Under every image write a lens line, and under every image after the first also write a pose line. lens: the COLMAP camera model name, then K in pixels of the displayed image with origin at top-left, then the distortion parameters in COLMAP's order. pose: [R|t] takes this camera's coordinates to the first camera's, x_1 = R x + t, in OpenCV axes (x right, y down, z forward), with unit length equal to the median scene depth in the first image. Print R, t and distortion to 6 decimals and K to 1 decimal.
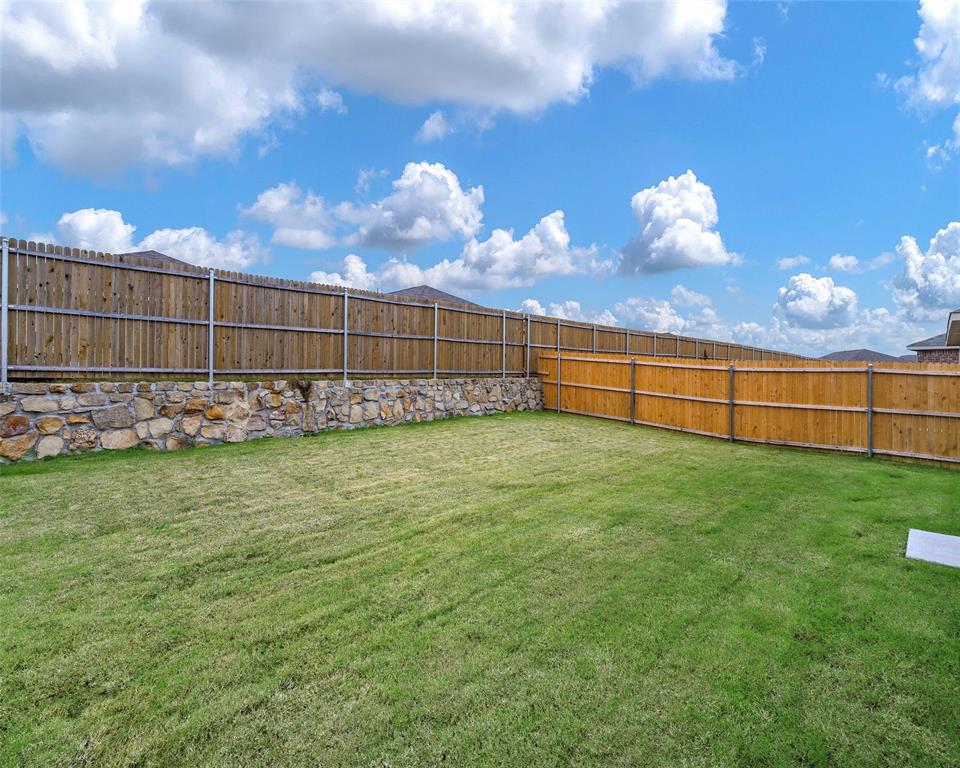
lens RADIAL K [[460.1, 0, 480.8], [0, 460.1, 379.6], [0, 0, 1]] dist [-0.001311, -0.000561]
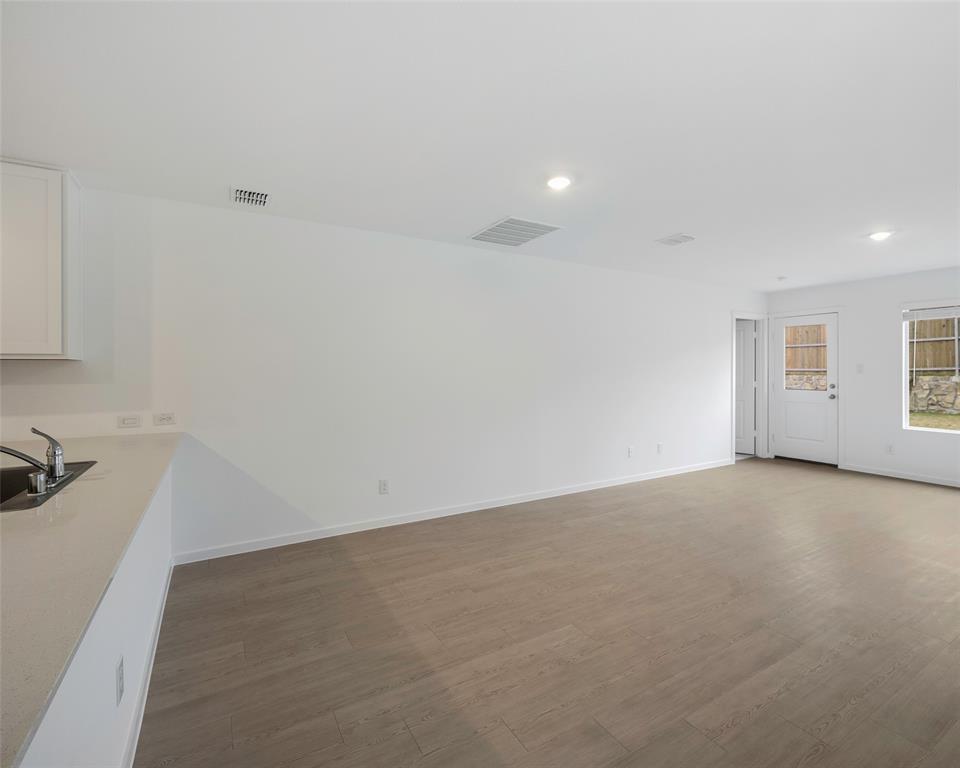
lens RADIAL K [[460.1, 0, 480.8], [0, 460.1, 379.6], [0, 0, 1]] dist [-0.001311, -0.000561]
pose [[-0.210591, 0.015560, -0.977450, 0.986393], [-0.007334, 0.999820, 0.017496, -0.001118], [0.977547, 0.010853, -0.210439, -0.020166]]
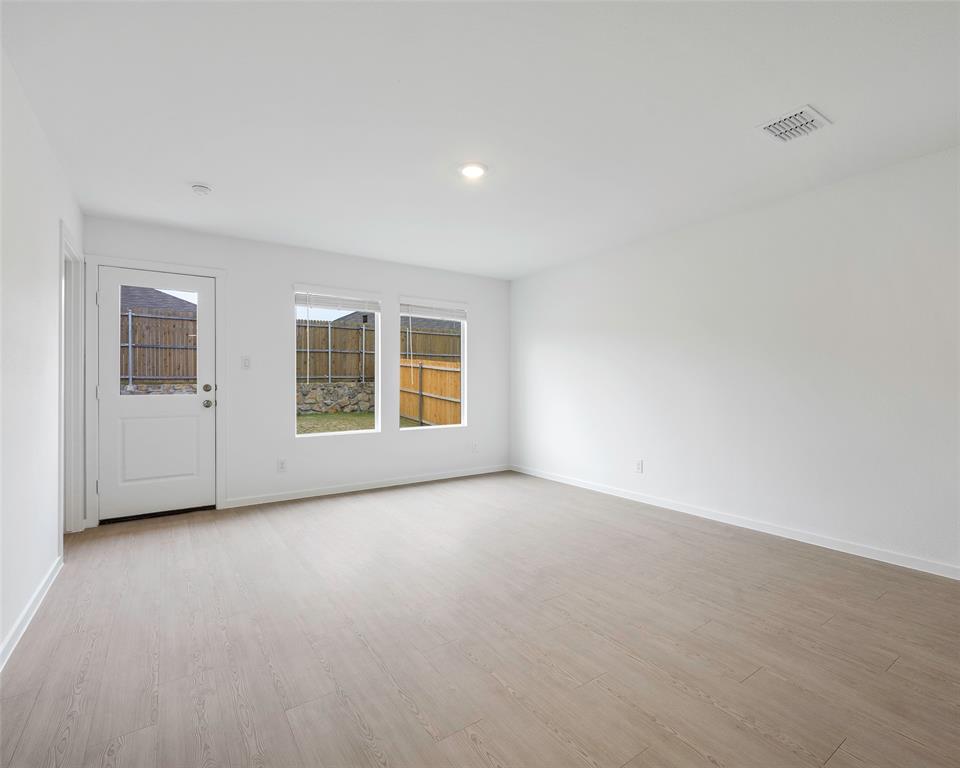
lens RADIAL K [[460.1, 0, 480.8], [0, 460.1, 379.6], [0, 0, 1]] dist [-0.001311, -0.000561]
pose [[0.990064, -0.012303, -0.140075, 0.630530], [0.009804, 0.999781, -0.018515, 0.015370], [0.140272, 0.016958, 0.989968, -0.055368]]
